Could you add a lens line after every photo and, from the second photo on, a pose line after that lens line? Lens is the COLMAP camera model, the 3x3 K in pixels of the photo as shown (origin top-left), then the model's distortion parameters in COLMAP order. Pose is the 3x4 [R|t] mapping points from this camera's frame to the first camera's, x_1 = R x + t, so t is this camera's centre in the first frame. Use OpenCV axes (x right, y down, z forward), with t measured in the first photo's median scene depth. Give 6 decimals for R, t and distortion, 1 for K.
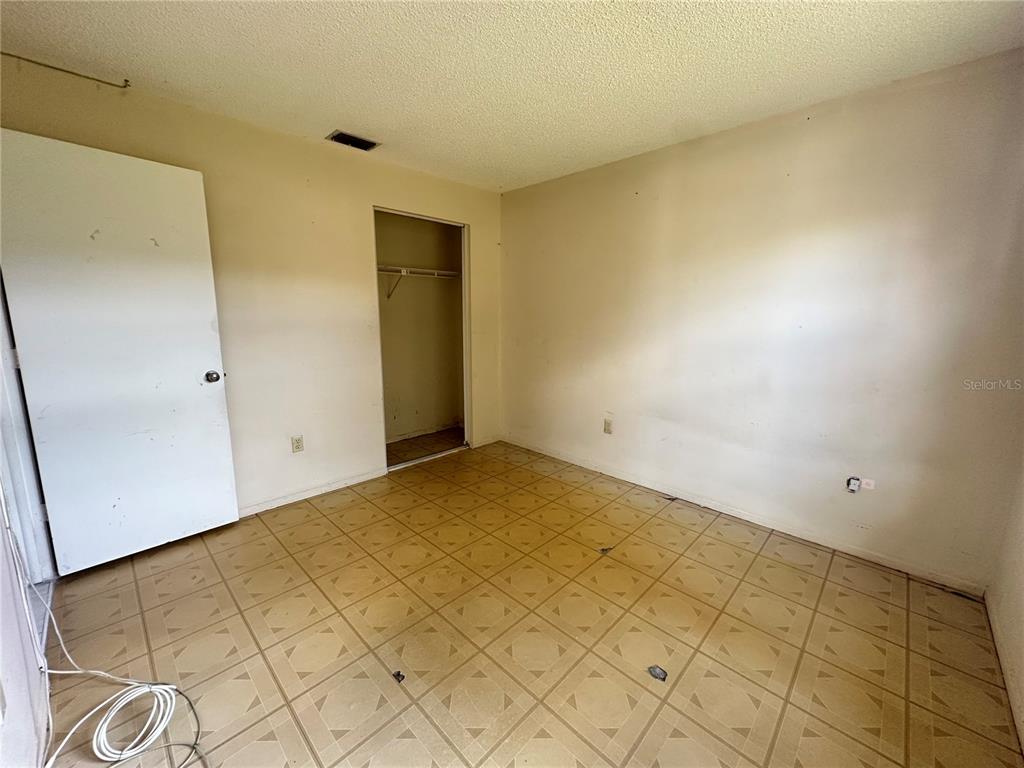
lens RADIAL K [[408.9, 0, 509.3], [0, 408.9, 380.2], [0, 0, 1]] dist [-0.000108, 0.000125]
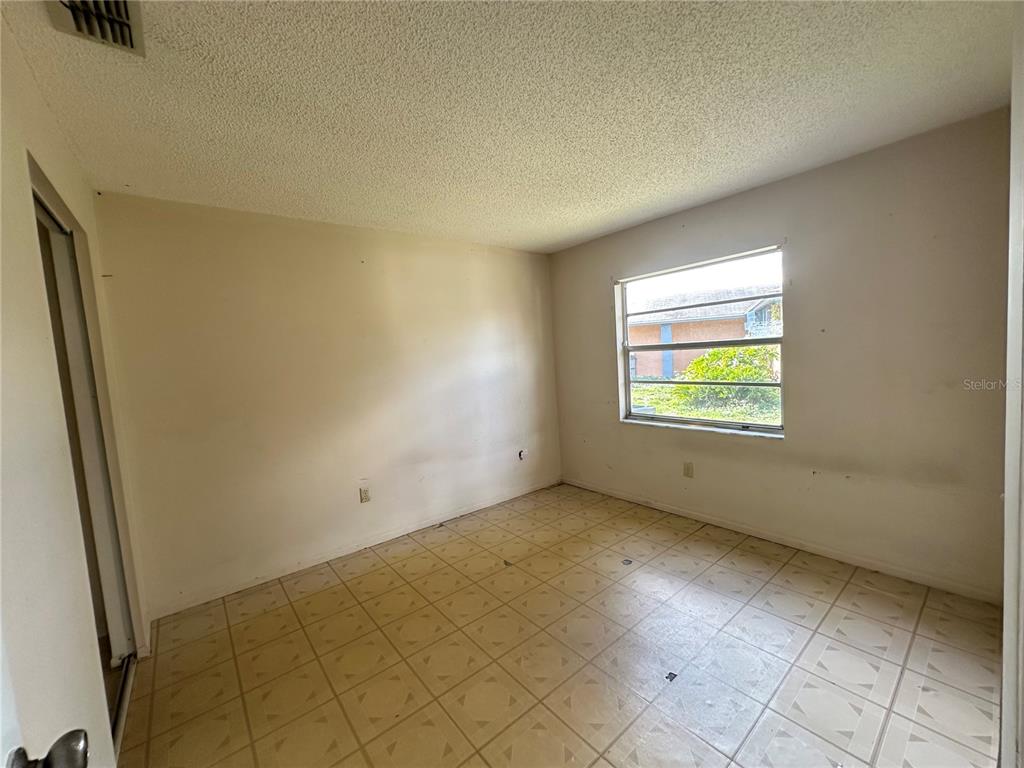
lens RADIAL K [[408.9, 0, 510.2], [0, 408.9, 387.2], [0, 0, 1]] dist [-0.000108, 0.000125]
pose [[0.117064, -0.096780, 0.988398, -0.792551], [0.226221, 0.971675, 0.068350, -0.147469], [-0.967016, 0.215595, 0.135642, 0.629158]]
